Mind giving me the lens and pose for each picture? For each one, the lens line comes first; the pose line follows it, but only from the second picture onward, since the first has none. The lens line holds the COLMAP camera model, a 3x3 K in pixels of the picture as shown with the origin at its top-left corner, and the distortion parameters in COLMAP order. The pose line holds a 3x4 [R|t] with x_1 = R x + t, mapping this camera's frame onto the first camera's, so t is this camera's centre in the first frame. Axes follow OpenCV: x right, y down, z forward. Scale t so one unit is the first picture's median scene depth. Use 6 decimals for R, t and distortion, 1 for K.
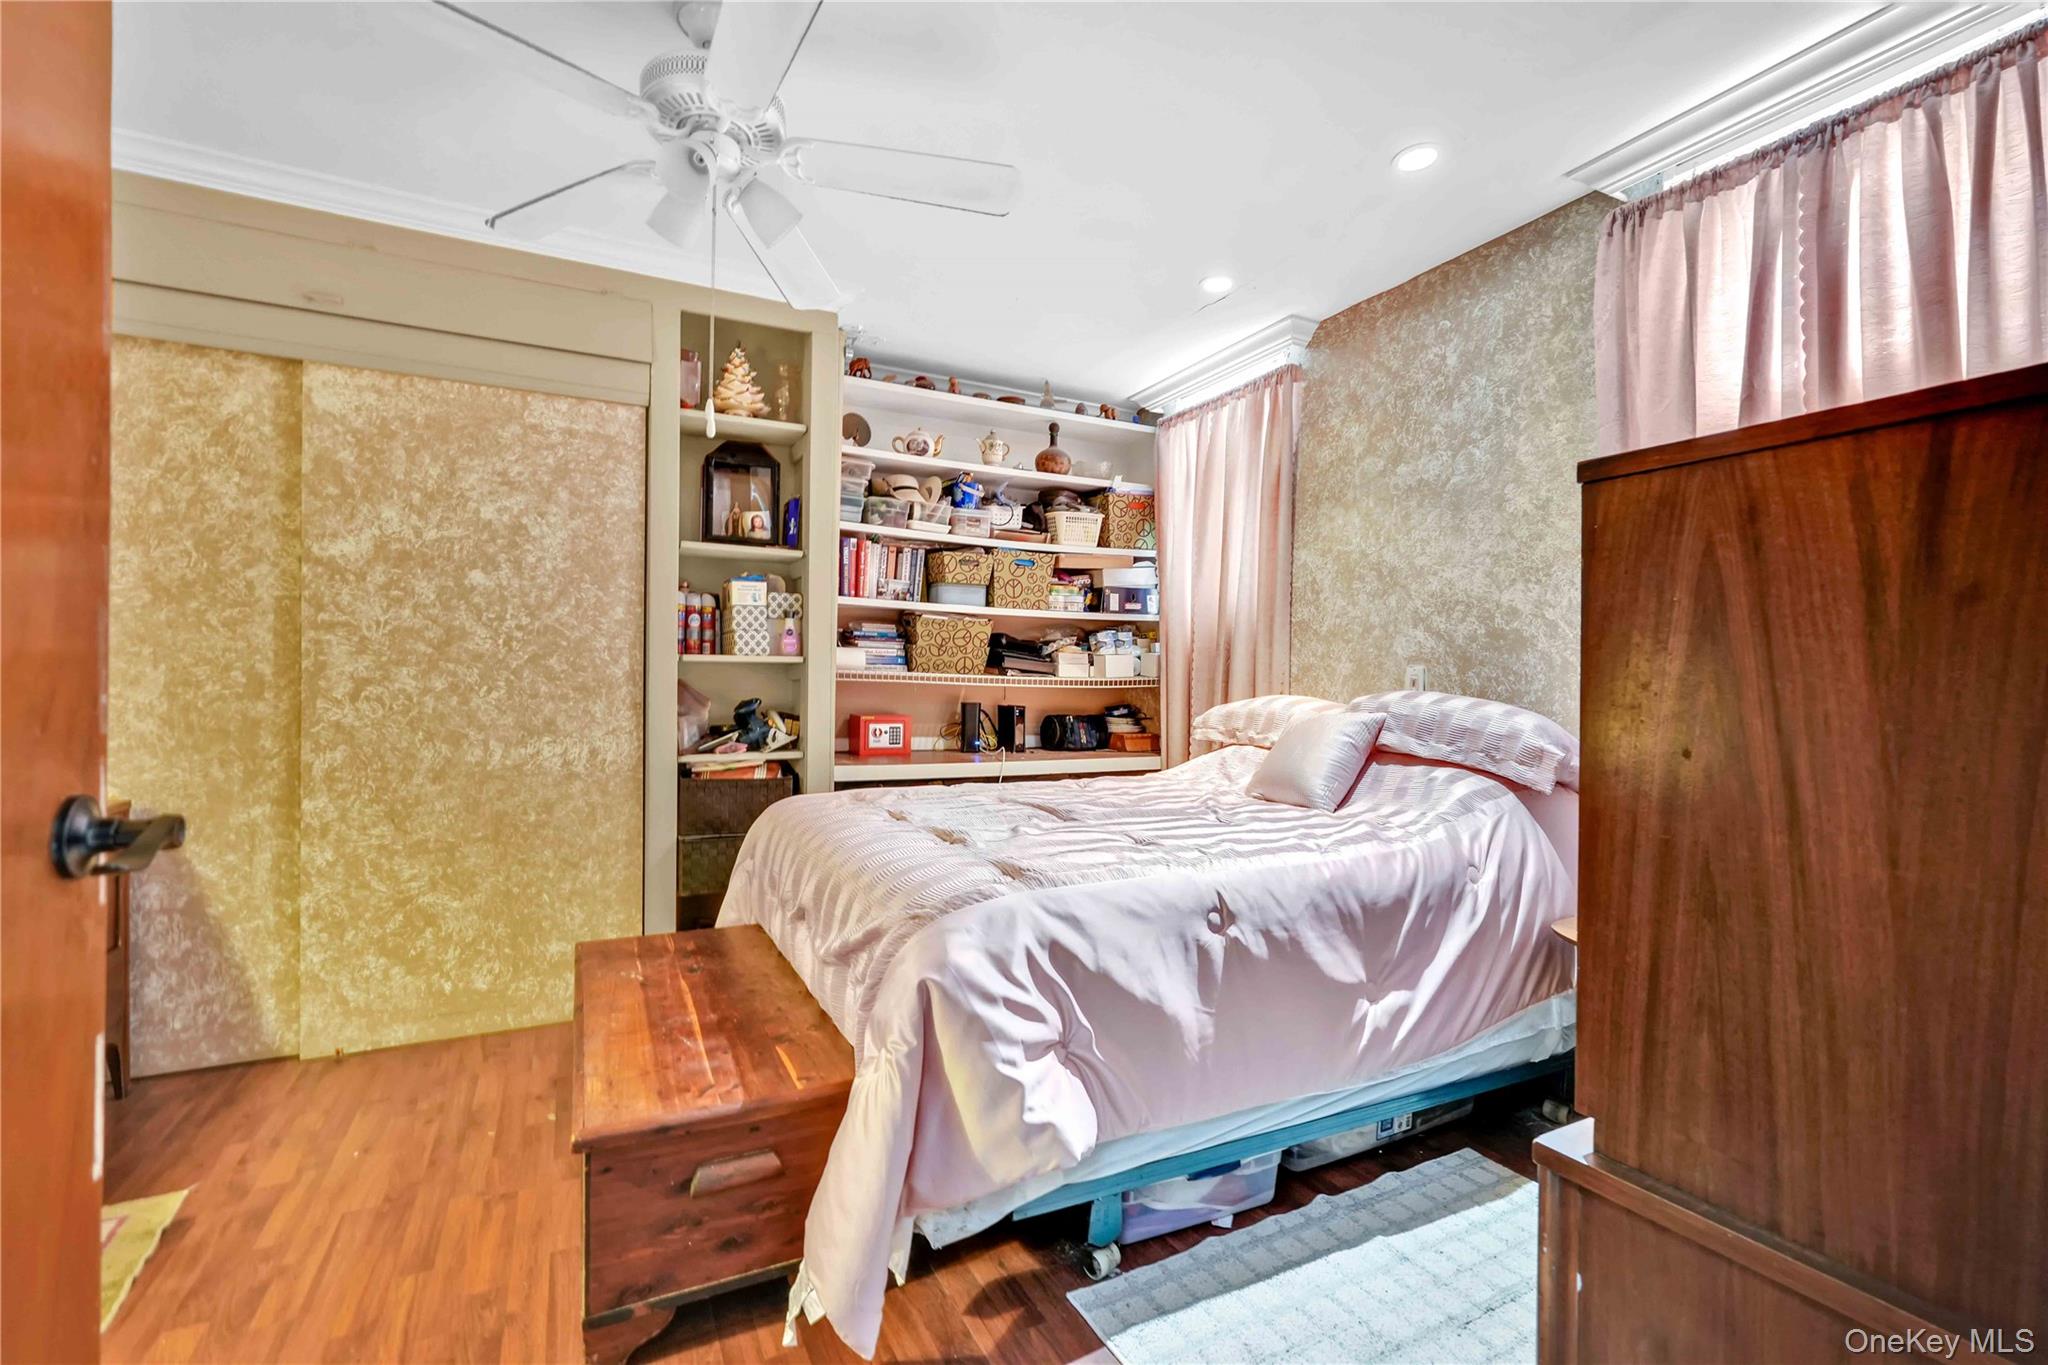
lens RADIAL K [[897.7, 0, 1023.4], [0, 897.7, 685.3], [0, 0, 1]] dist [-0.001802, 0.000213]
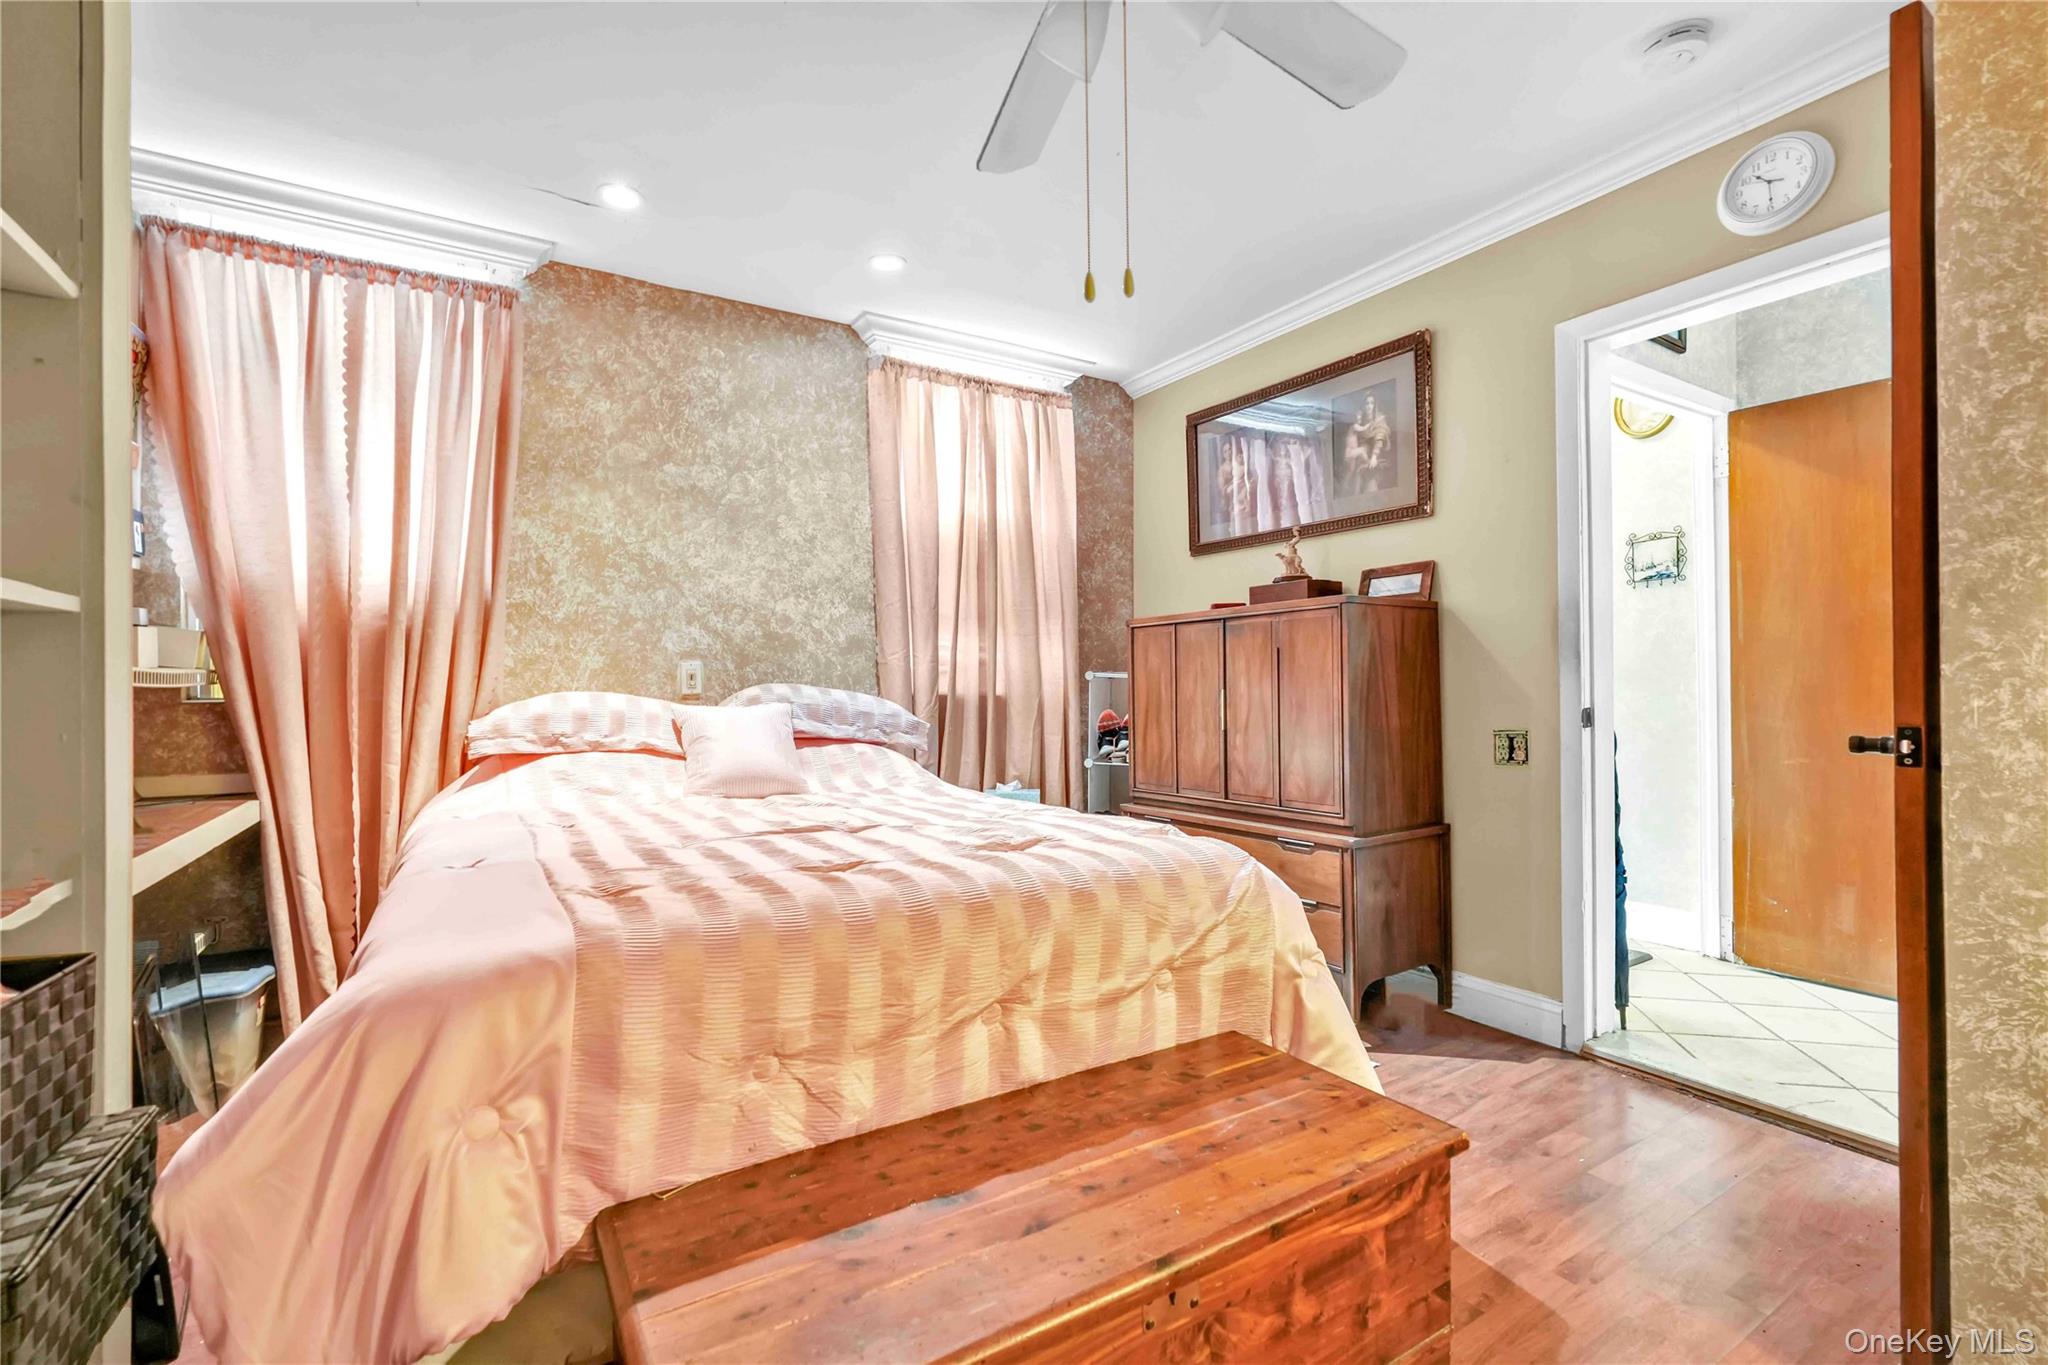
lens RADIAL K [[897.7, 0, 1022.8], [0, 897.7, 680.2], [0, 0, 1]] dist [-0.001802, 0.000213]
pose [[-0.084902, -0.000309, 0.996389, -0.646285], [0.008958, 0.999959, 0.001074, 0.003232], [-0.996349, 0.009017, -0.084896, 0.705104]]
